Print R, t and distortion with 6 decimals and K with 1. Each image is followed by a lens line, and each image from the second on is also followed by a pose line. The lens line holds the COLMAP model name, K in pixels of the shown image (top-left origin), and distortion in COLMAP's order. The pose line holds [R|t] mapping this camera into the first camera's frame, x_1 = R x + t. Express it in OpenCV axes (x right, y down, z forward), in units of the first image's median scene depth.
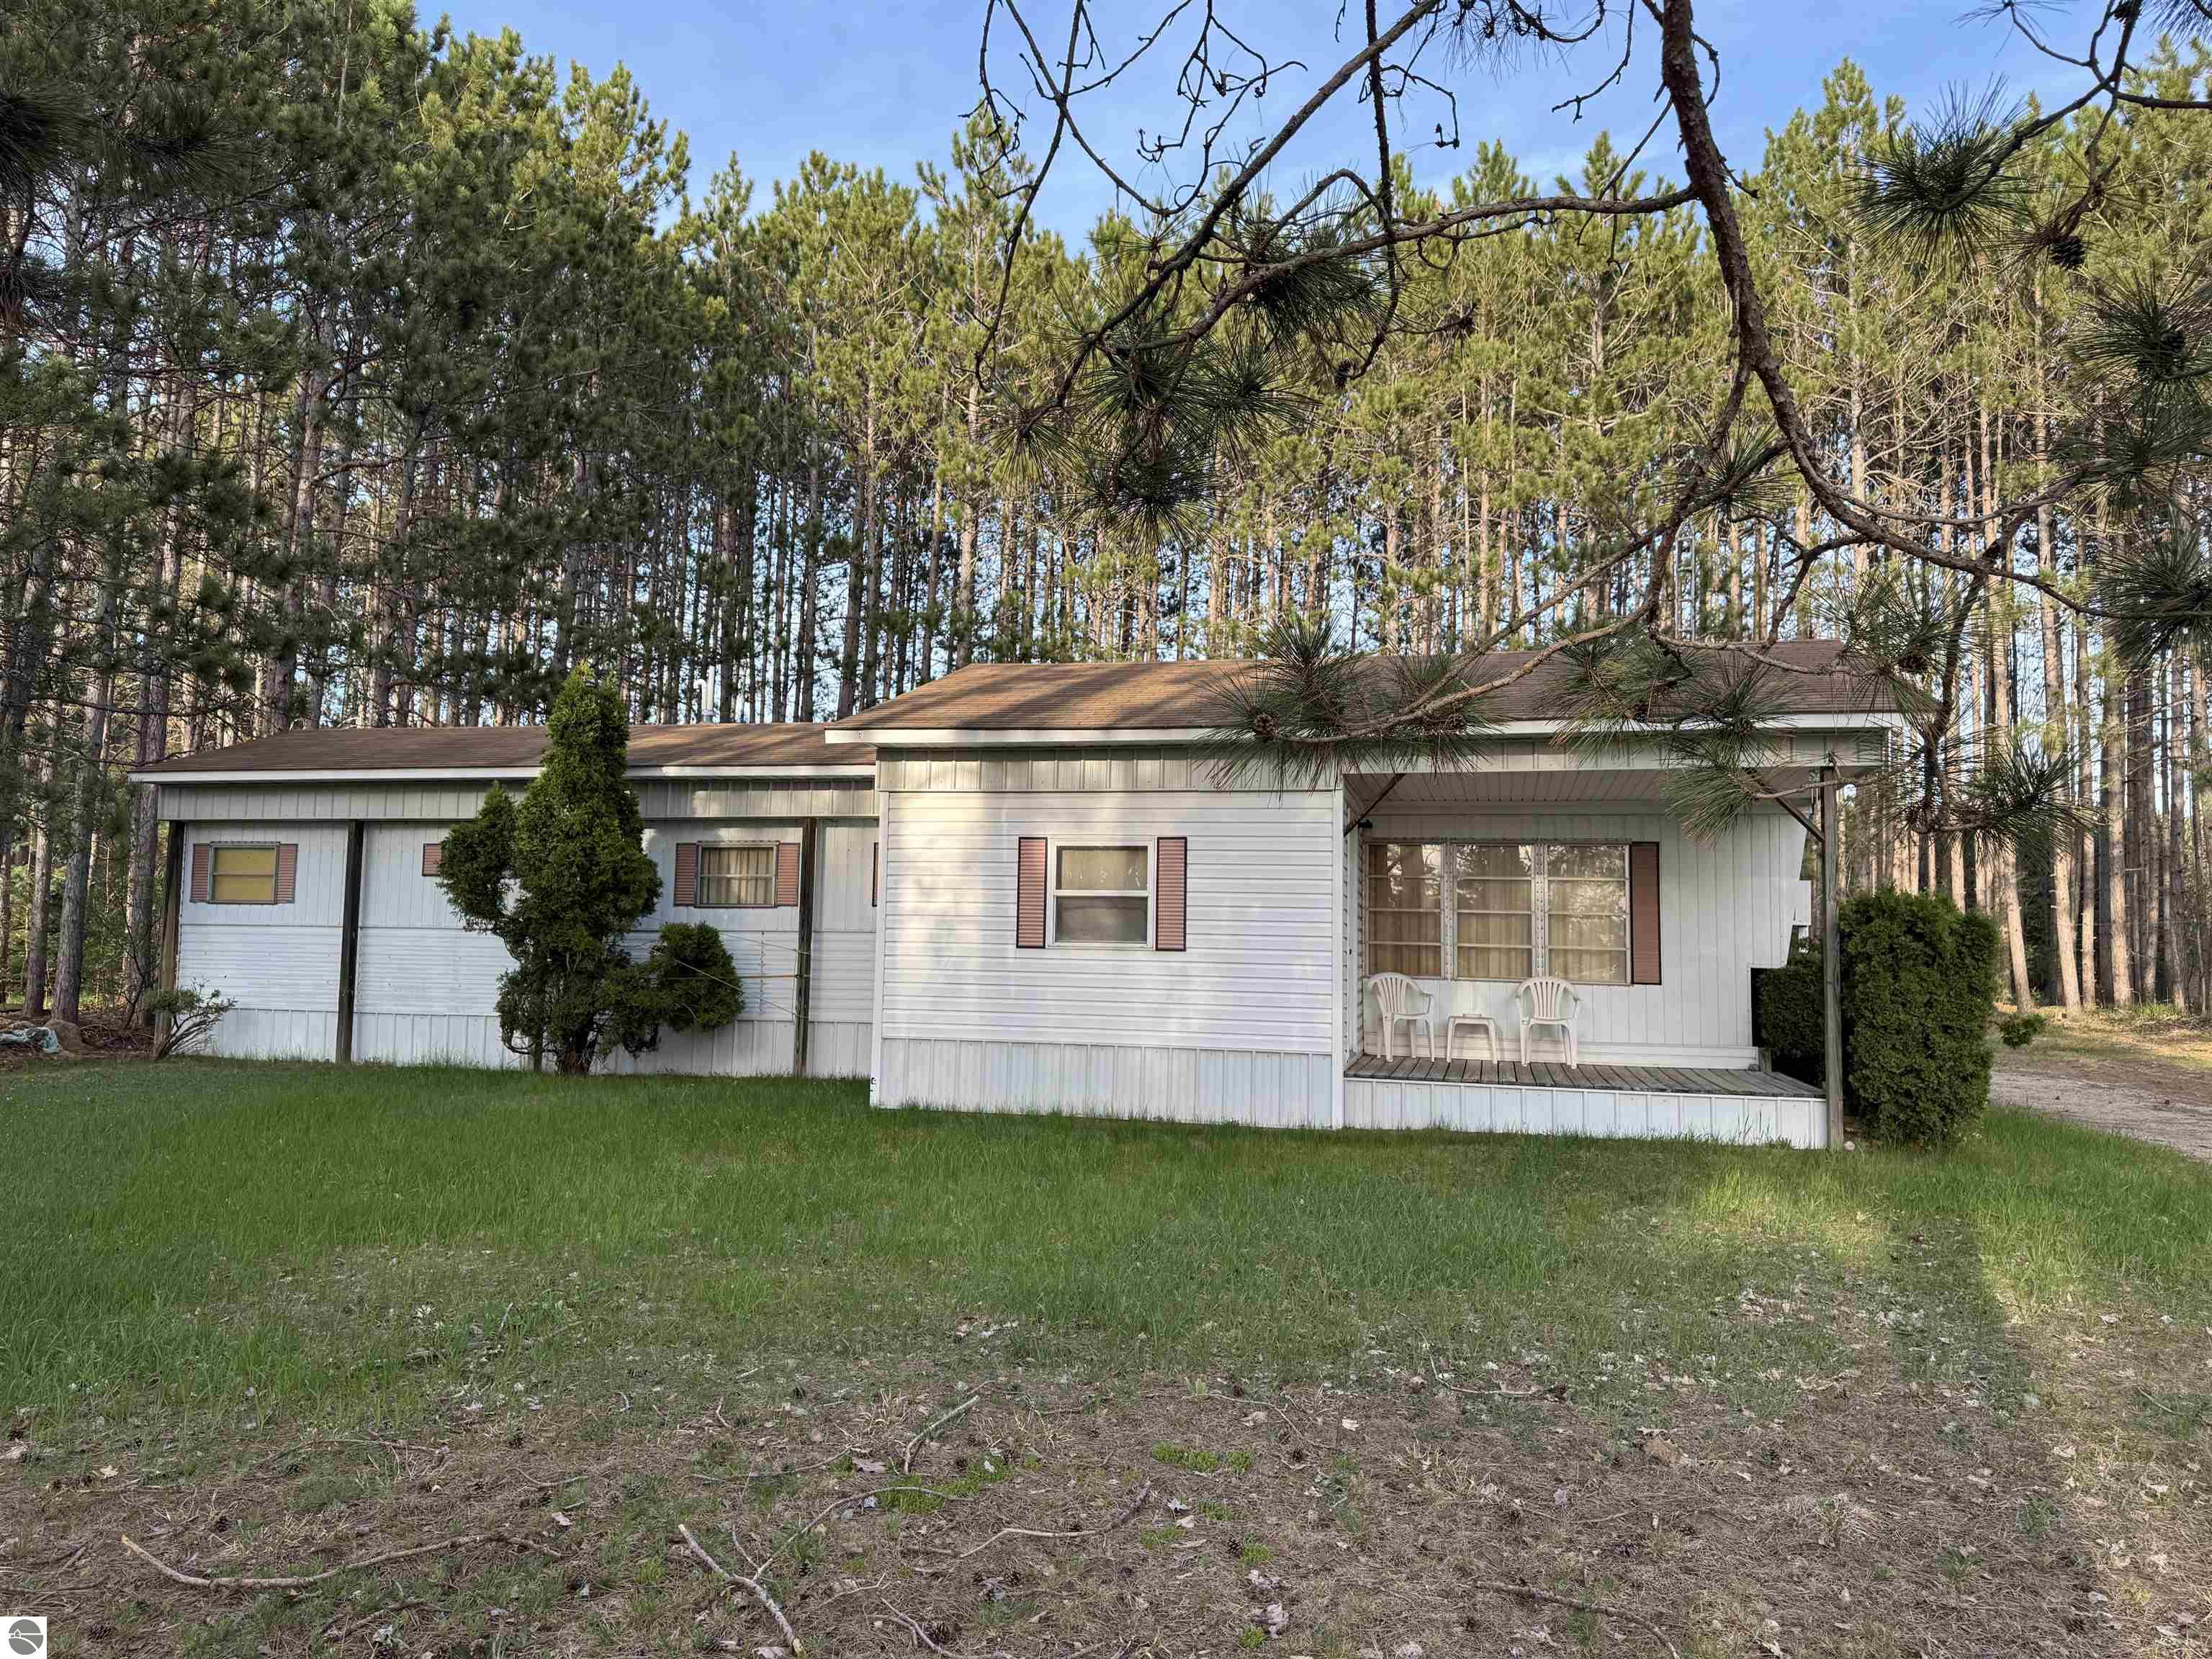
lens RADIAL K [[1508.1, 0, 1106.0], [0, 1508.1, 829.5], [0, 0, 1]] dist [0.065117, 0.000397]
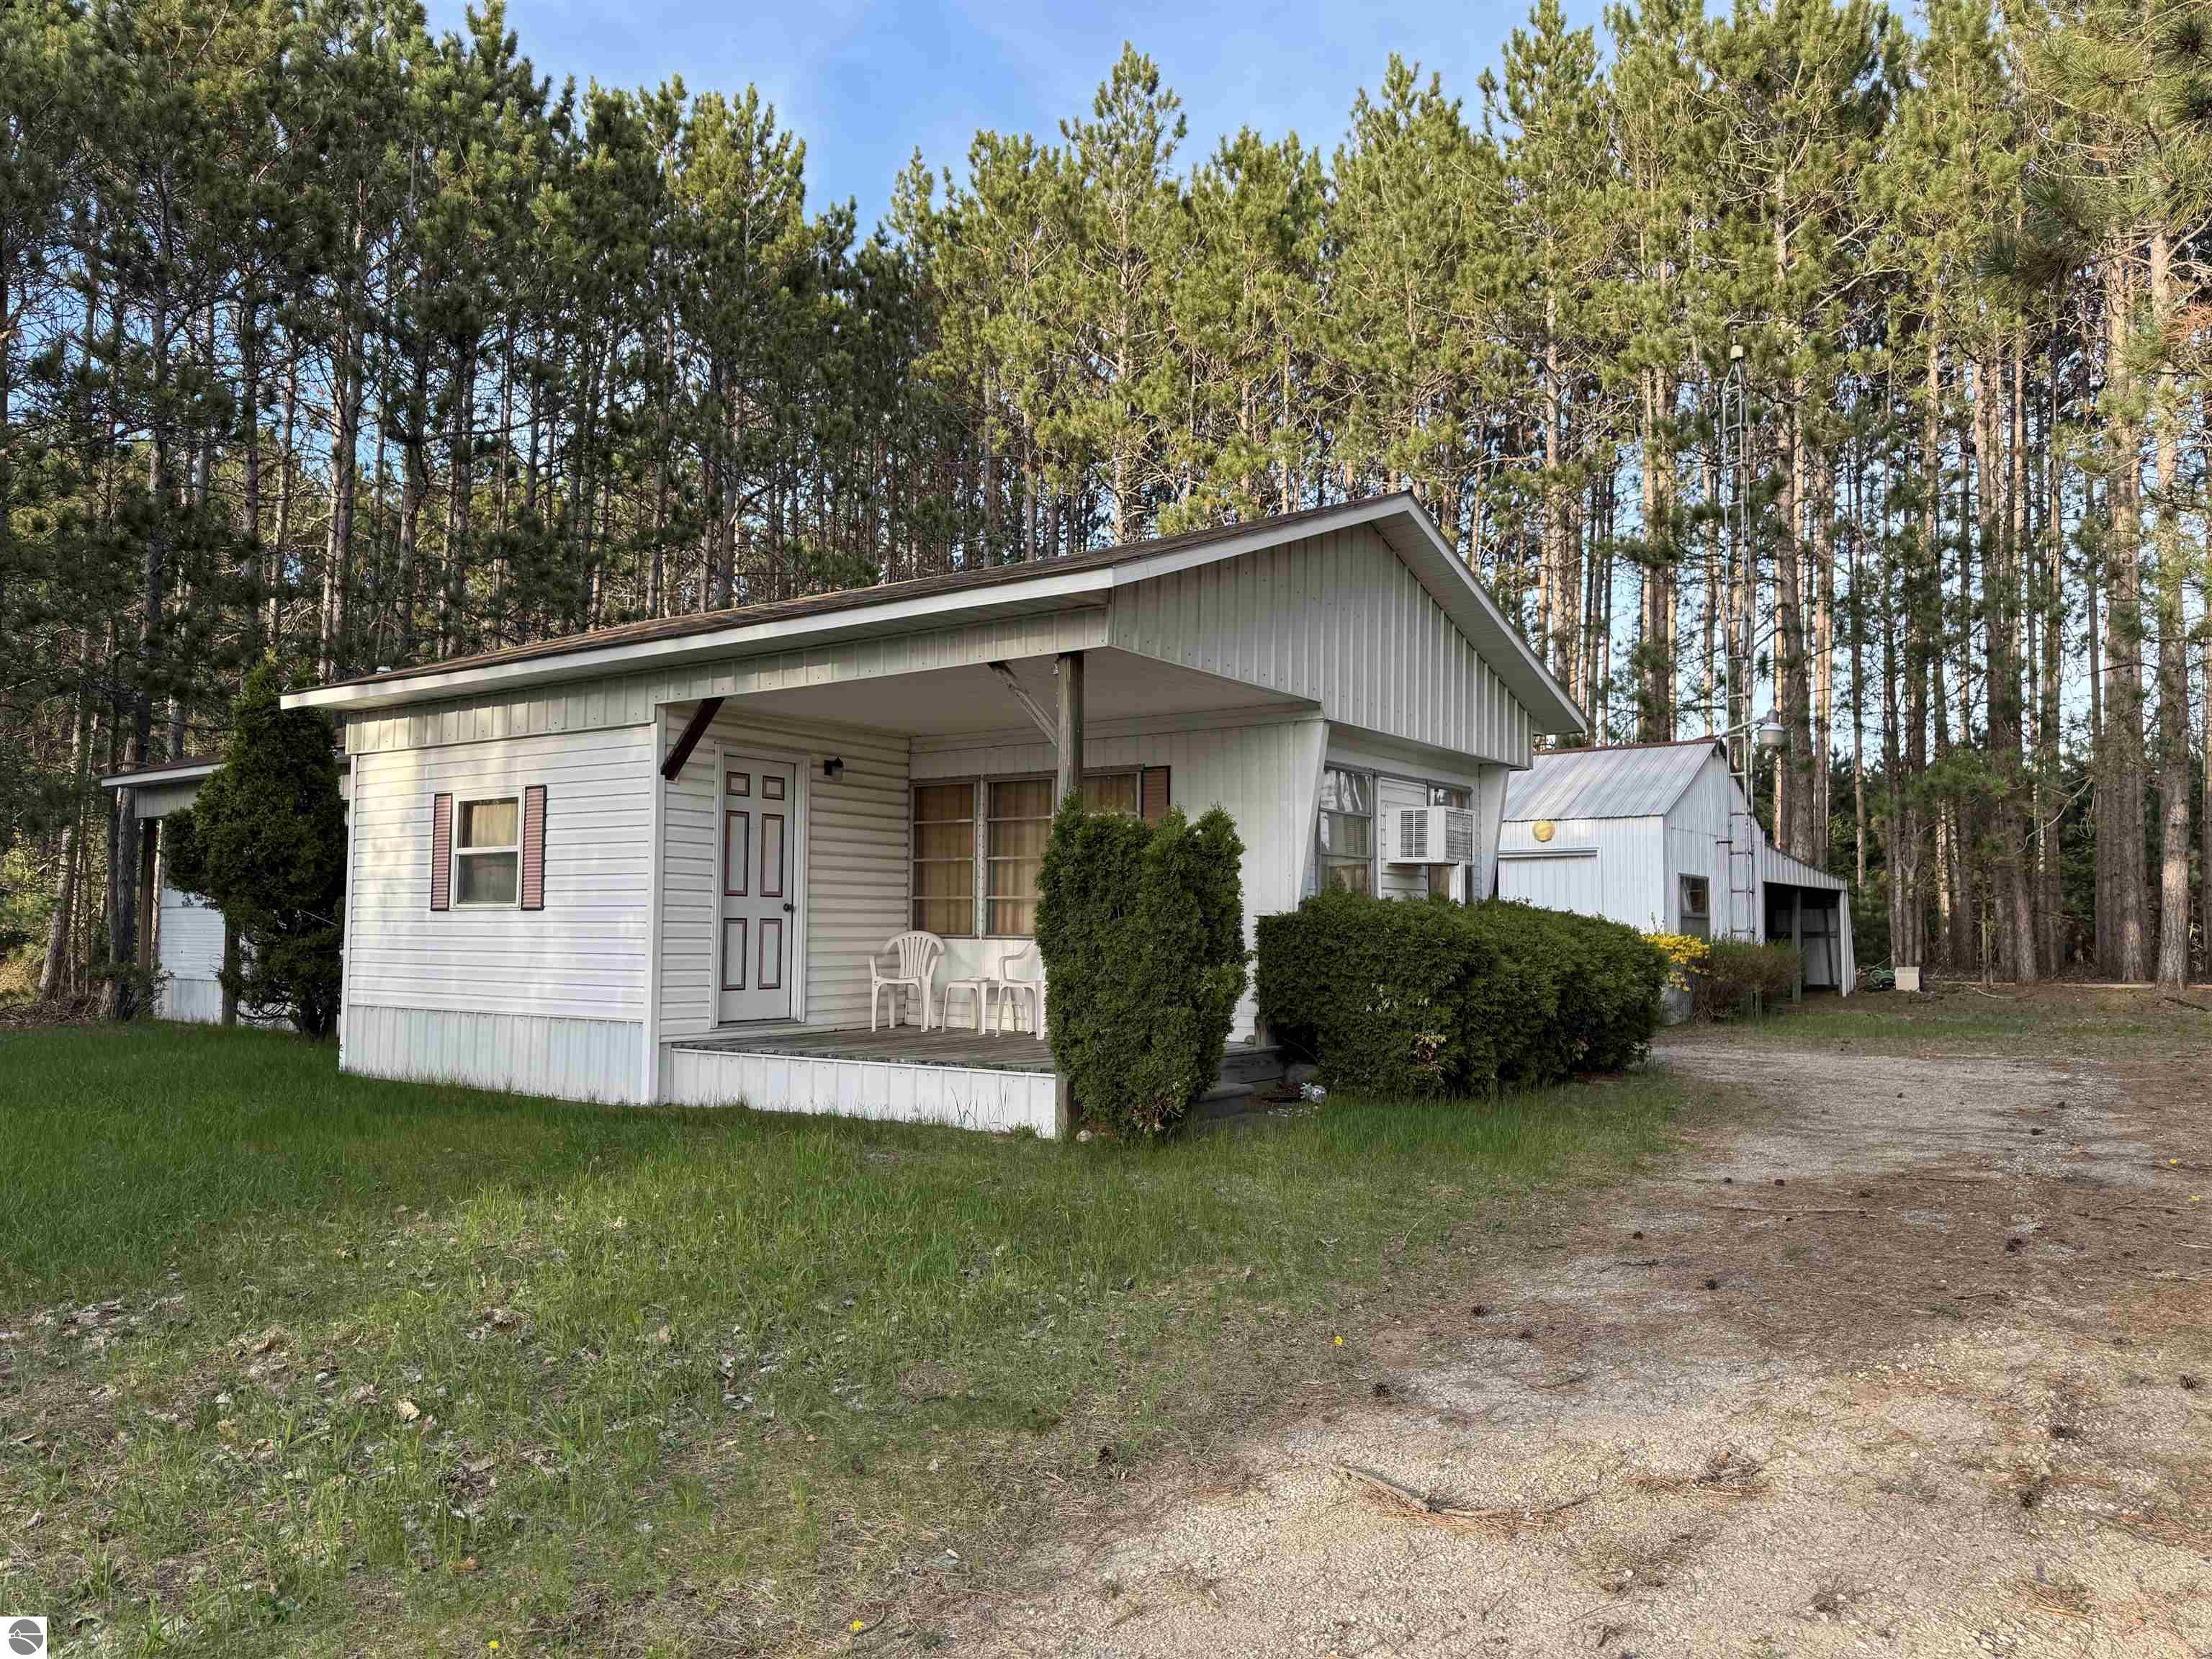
lens RADIAL K [[1508.1, 0, 1106.0], [0, 1508.1, 829.5], [0, 0, 1]] dist [0.065117, 0.000397]
pose [[0.938233, -0.037678, -0.343945, 0.671429], [0.042084, 0.999100, 0.005351, 0.040343], [0.343434, -0.019495, 0.938974, 0.247630]]
